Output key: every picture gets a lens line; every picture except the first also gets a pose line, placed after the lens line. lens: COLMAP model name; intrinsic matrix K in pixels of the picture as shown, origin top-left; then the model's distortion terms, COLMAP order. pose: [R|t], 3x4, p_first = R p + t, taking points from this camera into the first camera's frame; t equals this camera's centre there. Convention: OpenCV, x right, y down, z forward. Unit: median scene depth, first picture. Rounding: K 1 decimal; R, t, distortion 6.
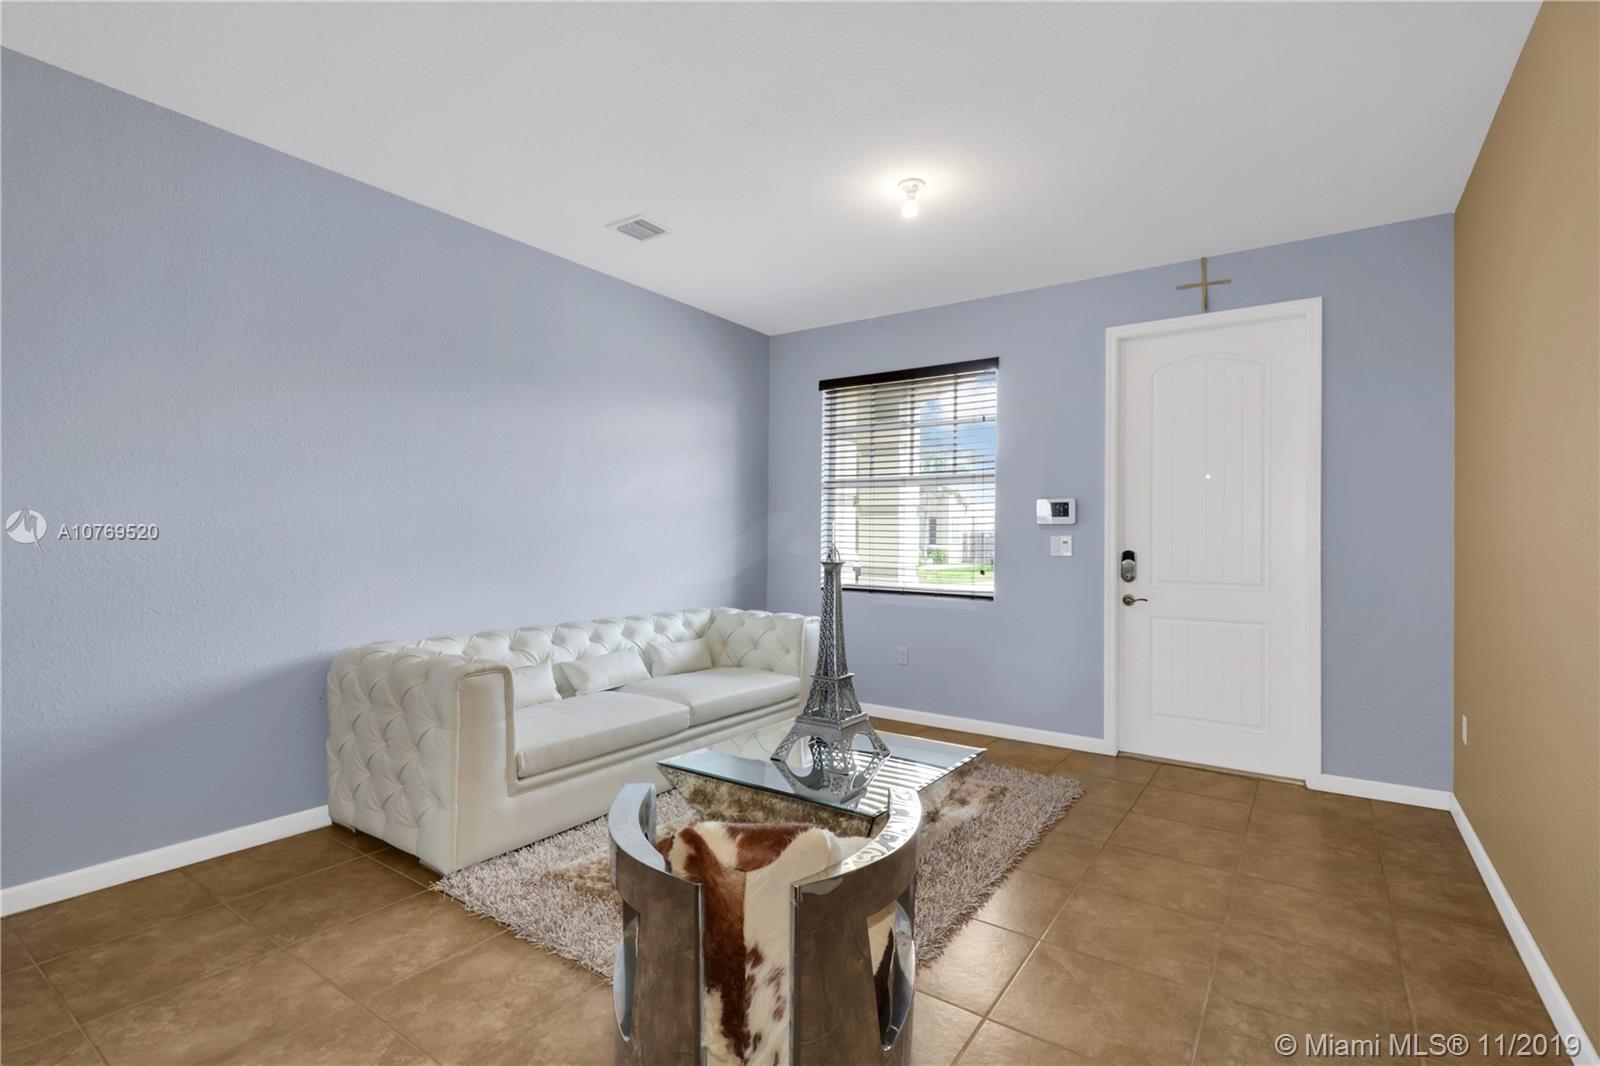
lens RADIAL K [[746.7, 0, 793.0], [0, 746.7, 516.7], [0, 0, 1]] dist [0.004288, 0.000066]
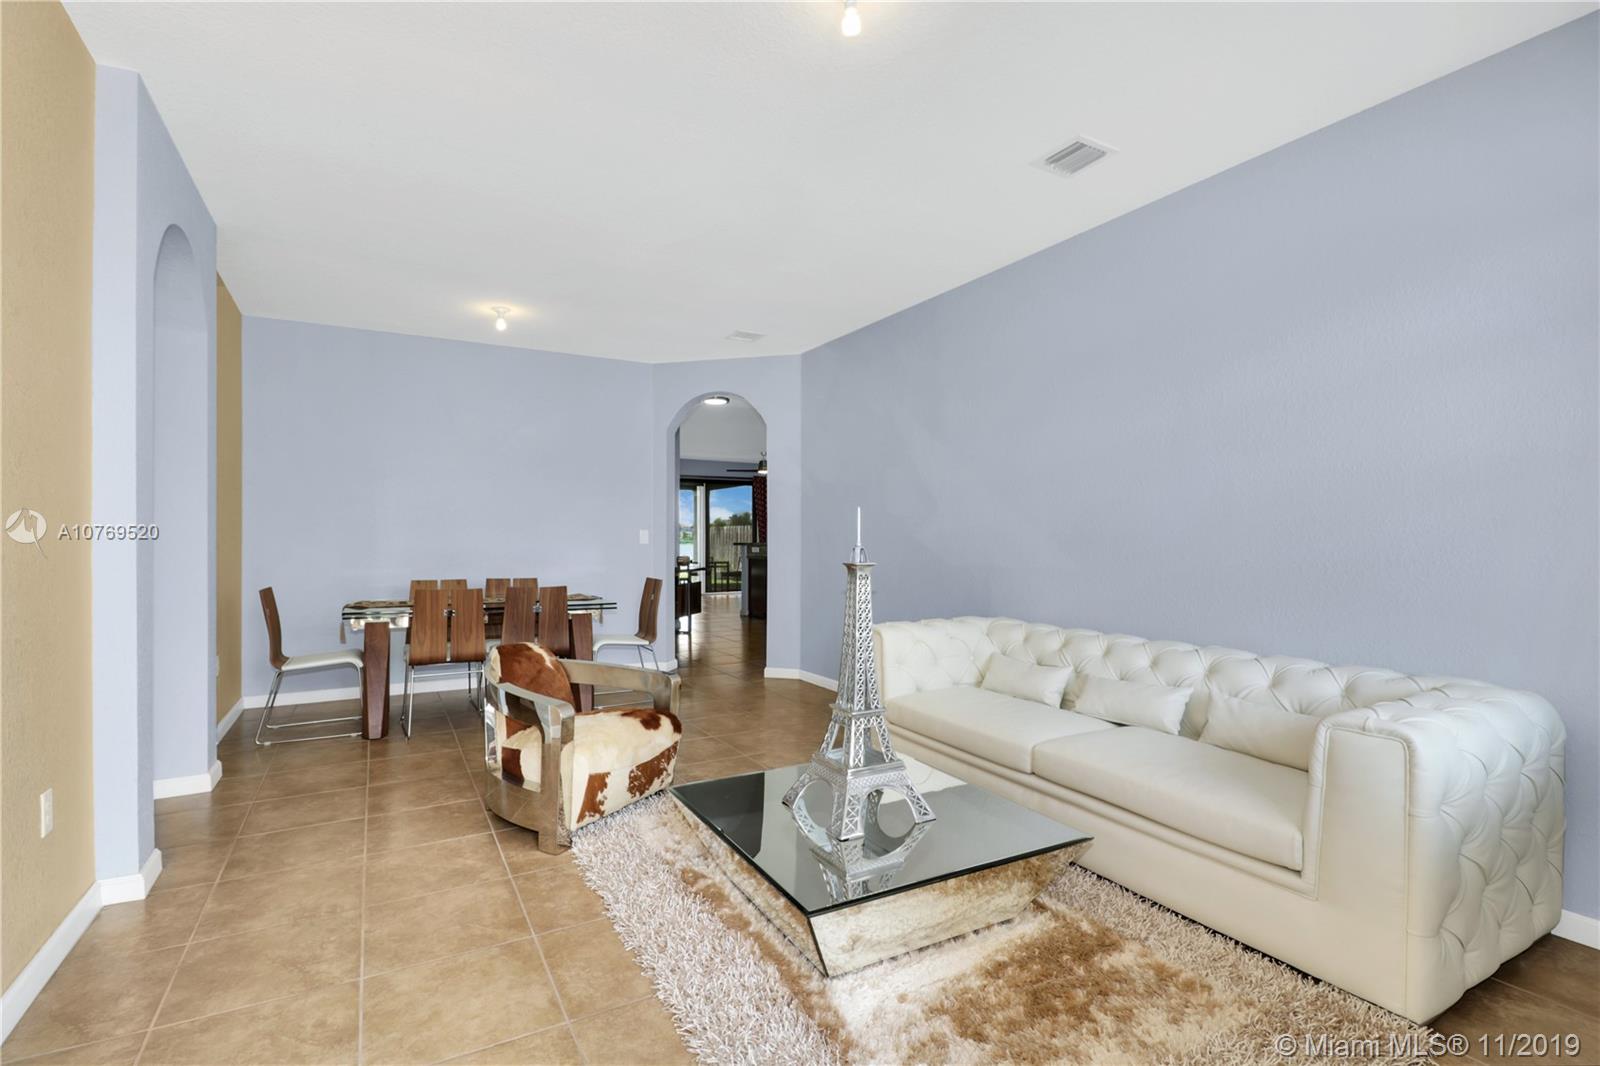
lens RADIAL K [[757.7, 0, 800.7], [0, 757.7, 533.7], [0, 0, 1]] dist [0.013660, -0.000049]
pose [[-0.435471, -0.007778, -0.900169, 0.959950], [0.019168, 0.999656, -0.017911, 0.047060], [0.899998, -0.025054, -0.435172, 1.560247]]
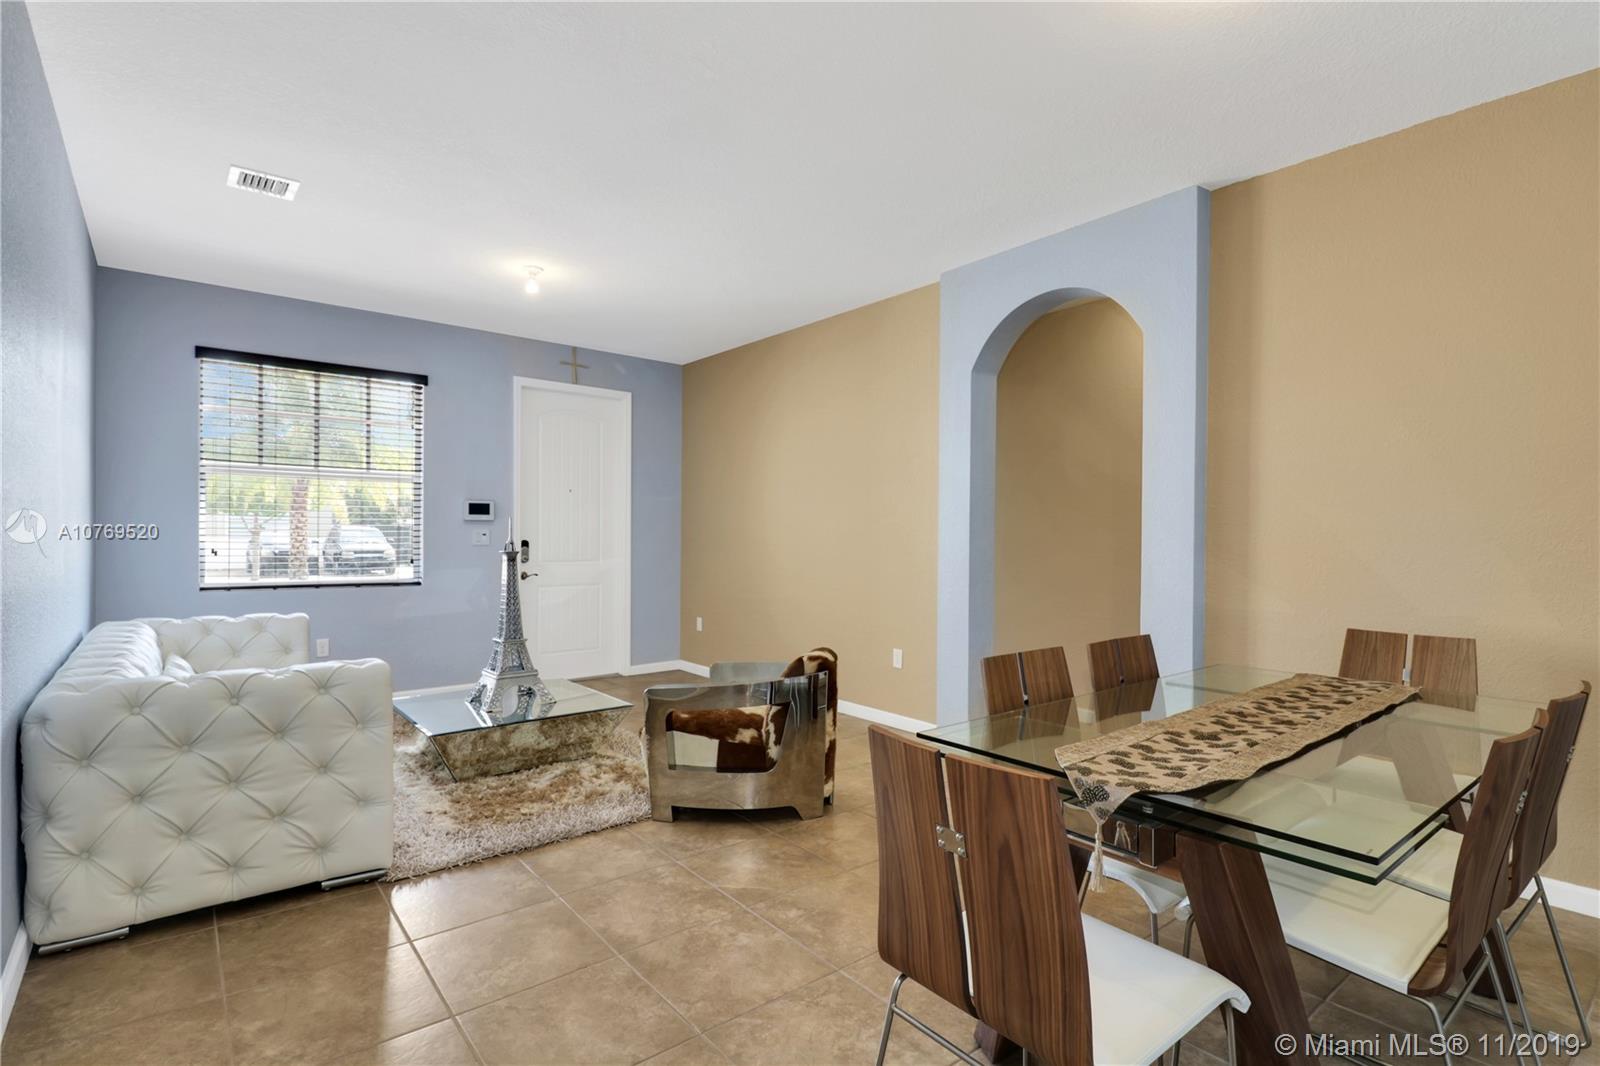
lens RADIAL K [[757.7, 0, 800.7], [0, 757.7, 533.7], [0, 0, 1]] dist [0.013660, -0.000049]
pose [[0.275773, -0.003700, 0.961216, -1.284332], [-0.030173, 0.999466, 0.012504, -0.000955], [-0.960749, -0.032451, 0.275514, 0.196301]]
